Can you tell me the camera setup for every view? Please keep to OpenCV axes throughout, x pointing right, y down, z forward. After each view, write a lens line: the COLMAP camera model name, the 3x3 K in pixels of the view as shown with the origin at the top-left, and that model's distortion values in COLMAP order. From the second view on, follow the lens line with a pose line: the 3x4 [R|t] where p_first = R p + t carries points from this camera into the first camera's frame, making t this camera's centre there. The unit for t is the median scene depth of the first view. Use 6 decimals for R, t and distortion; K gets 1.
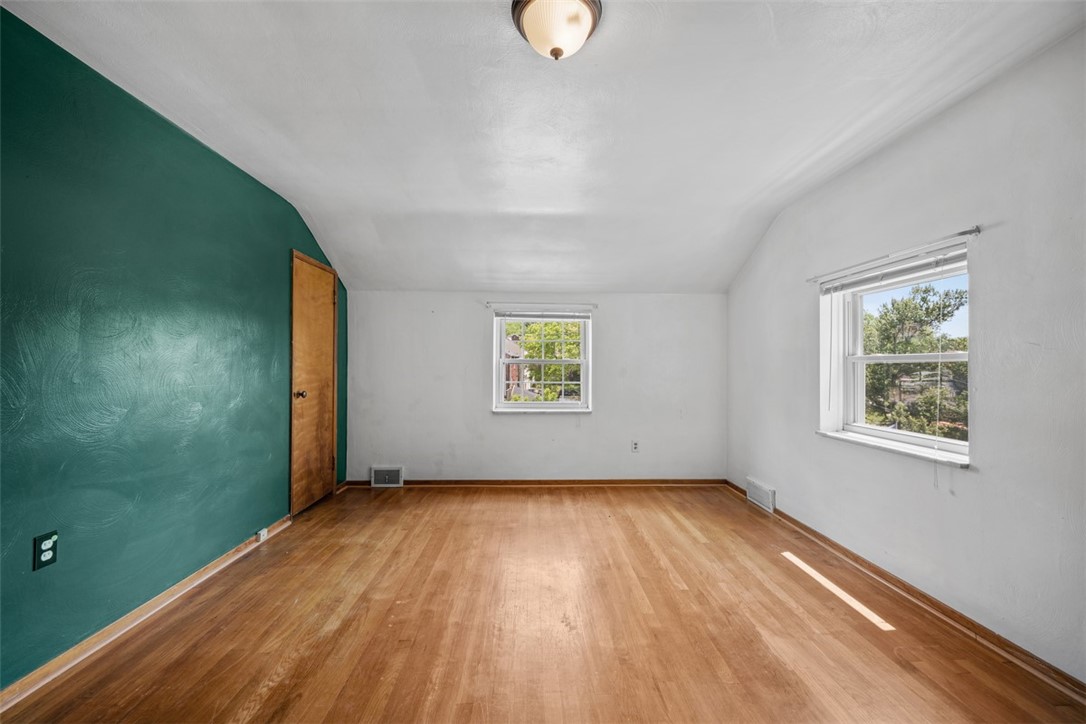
lens RADIAL K [[426.5, 0, 542.4], [0, 426.5, 363.6], [0, 0, 1]] dist [-0.000946, -0.000310]
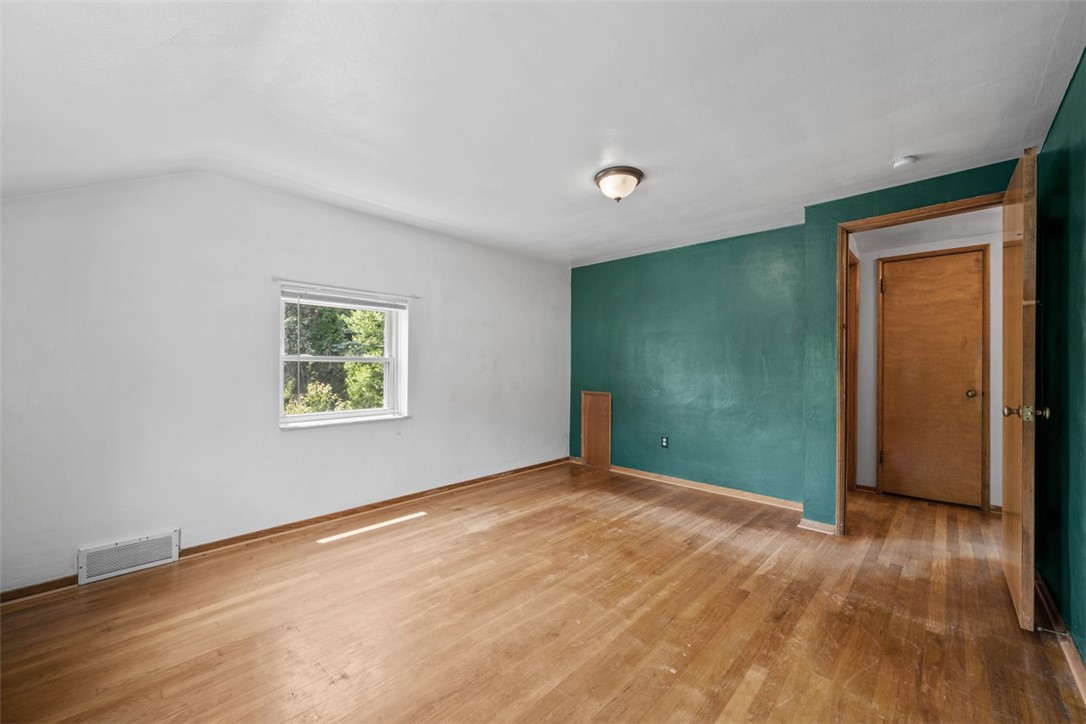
lens RADIAL K [[426.5, 0, 542.4], [0, 426.5, 363.6], [0, 0, 1]] dist [-0.000946, -0.000310]
pose [[-0.703956, -0.004031, 0.710232, -0.736362], [-0.008248, 0.999963, -0.002500, -0.000087], [-0.710196, -0.007618, -0.703963, 1.759250]]
